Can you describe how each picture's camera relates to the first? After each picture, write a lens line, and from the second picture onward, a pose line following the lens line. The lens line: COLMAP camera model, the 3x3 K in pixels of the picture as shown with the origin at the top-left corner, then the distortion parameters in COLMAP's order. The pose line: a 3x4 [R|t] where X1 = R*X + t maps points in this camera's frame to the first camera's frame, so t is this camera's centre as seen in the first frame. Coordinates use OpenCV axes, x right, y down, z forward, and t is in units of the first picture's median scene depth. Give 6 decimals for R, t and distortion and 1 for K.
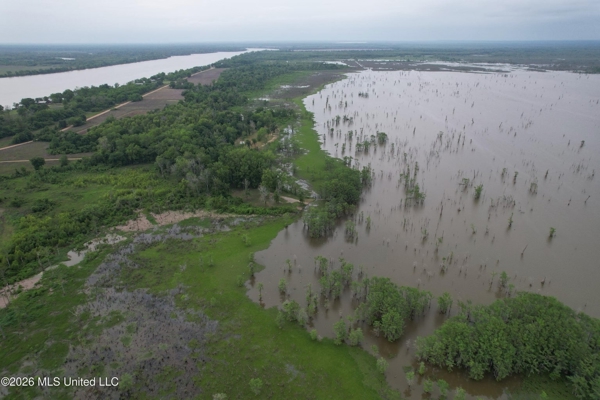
lens RADIAL K [[385.1, 0, 297.5], [0, 385.1, 202.6], [0, 0, 1]] dist [-0.073993, 0.067937]
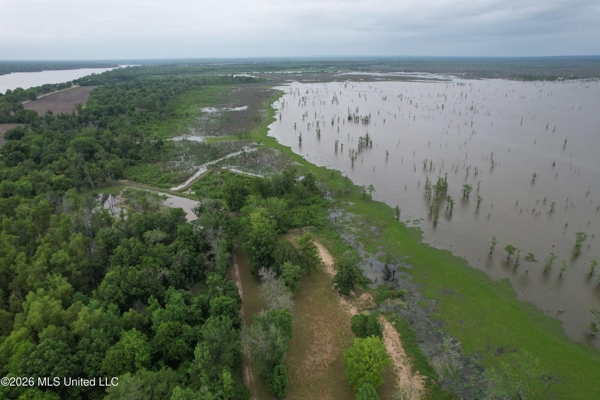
lens RADIAL K [[385.1, 0, 300.4], [0, 385.1, 200.9], [0, 0, 1]] dist [-0.073993, 0.067937]
pose [[0.952140, -0.109905, 0.285220, -0.078219], [0.122272, 0.992160, -0.025862, -0.117625], [-0.280141, 0.059499, 0.958113, 0.359431]]
